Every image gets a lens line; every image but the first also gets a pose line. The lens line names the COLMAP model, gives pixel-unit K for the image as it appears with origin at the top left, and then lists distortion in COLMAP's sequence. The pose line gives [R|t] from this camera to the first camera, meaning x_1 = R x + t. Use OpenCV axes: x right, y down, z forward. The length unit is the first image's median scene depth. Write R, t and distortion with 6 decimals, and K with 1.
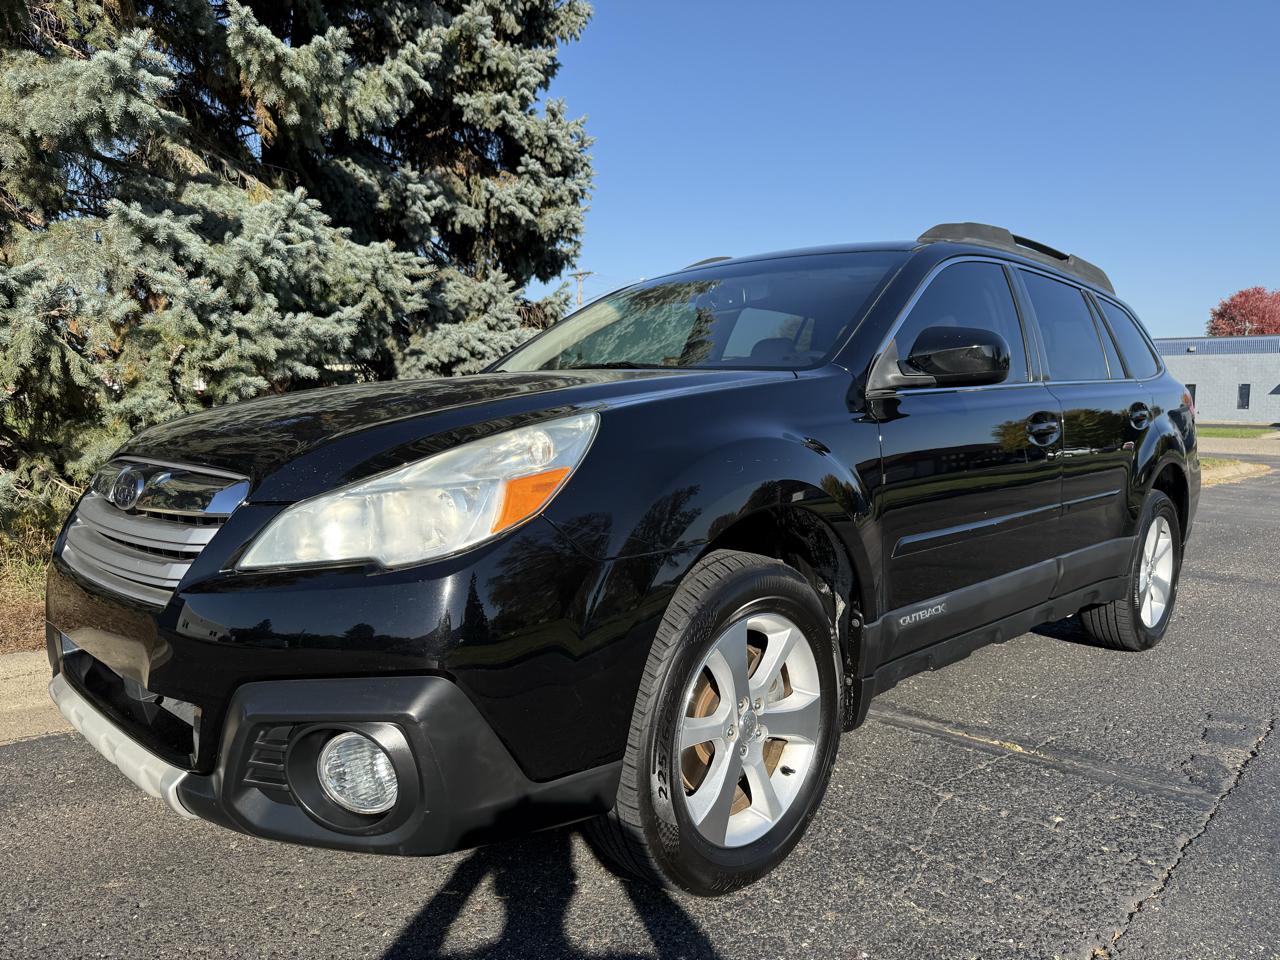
lens RADIAL K [[908.4, 0, 631.3], [0, 908.4, 497.6], [0, 0, 1]] dist [0.018833, -0.022390]
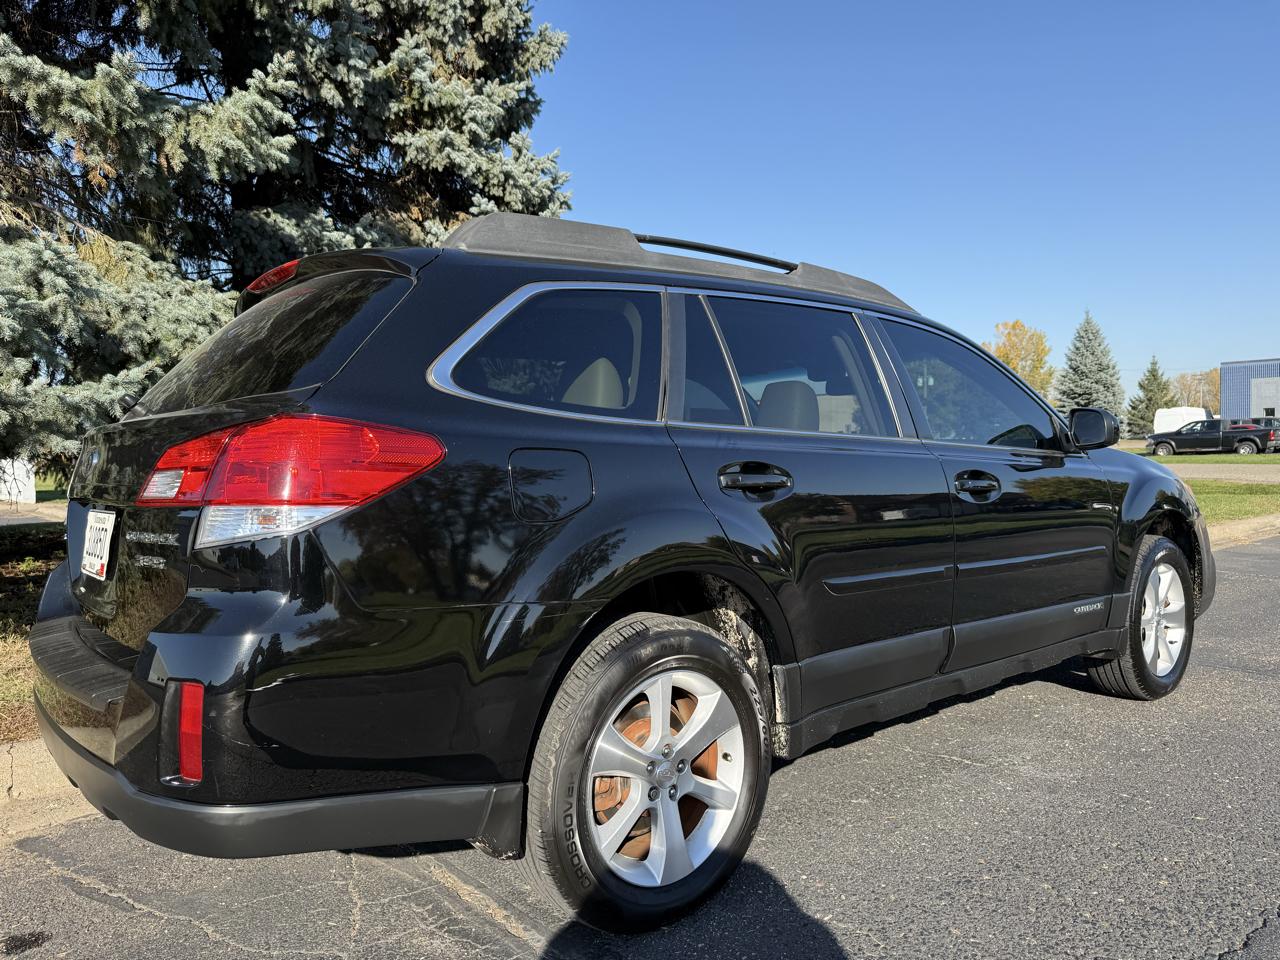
lens RADIAL K [[908.4, 0, 645.4], [0, 908.4, 482.7], [0, 0, 1]] dist [0.018833, -0.022390]
pose [[0.994095, -0.028131, -0.104800, 0.151111], [0.021615, 0.997792, -0.062796, -0.022798], [0.106335, 0.060160, 0.992509, 0.125607]]
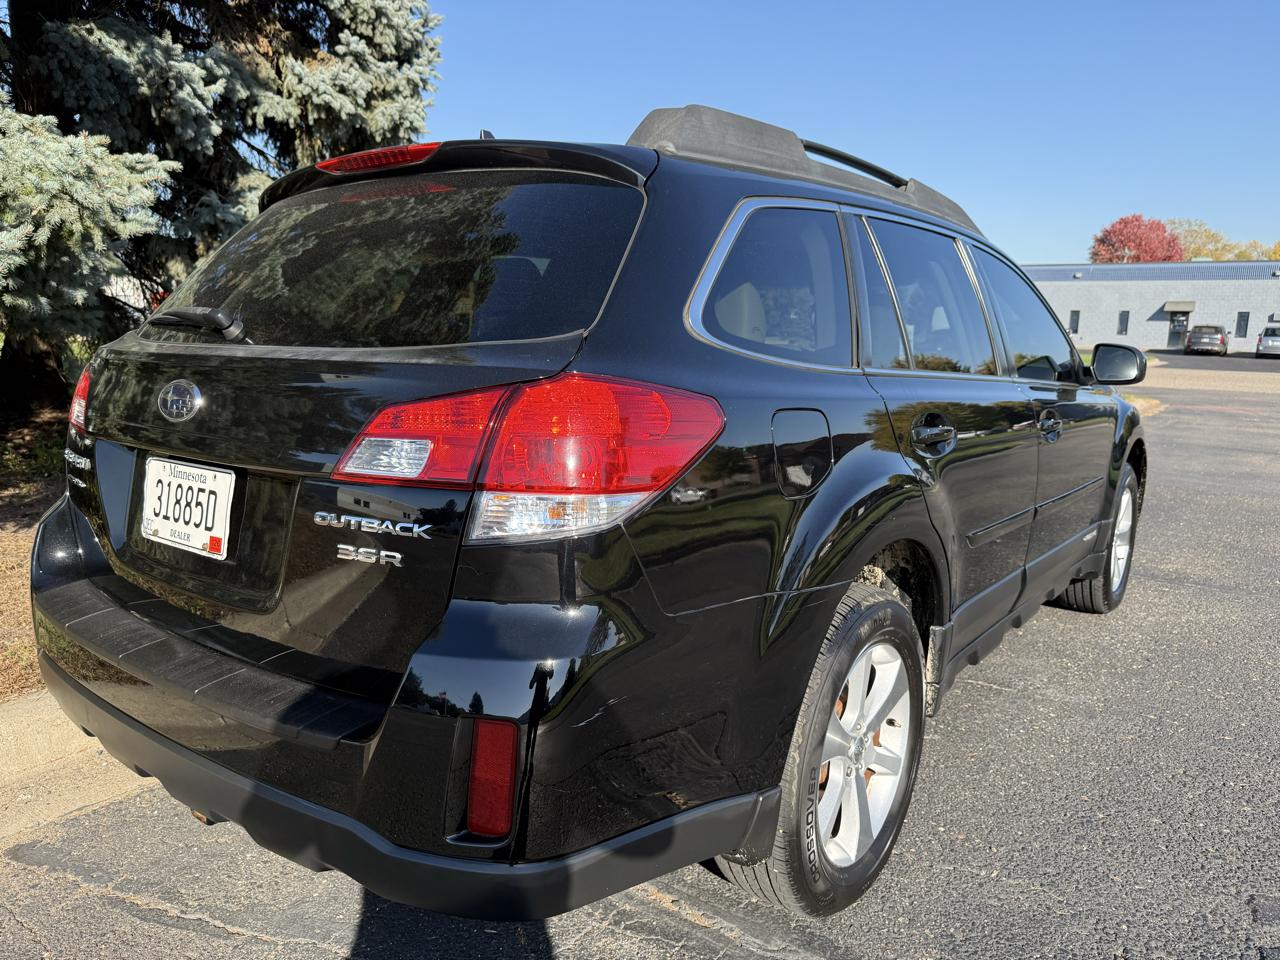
lens RADIAL K [[908.4, 0, 642.5], [0, 908.4, 488.1], [0, 0, 1]] dist [0.018833, -0.022390]
pose [[0.992894, -0.010176, 0.118562, 0.045642], [0.000532, 0.996706, 0.081092, -0.045083], [-0.118997, -0.080453, 0.989630, 0.157949]]
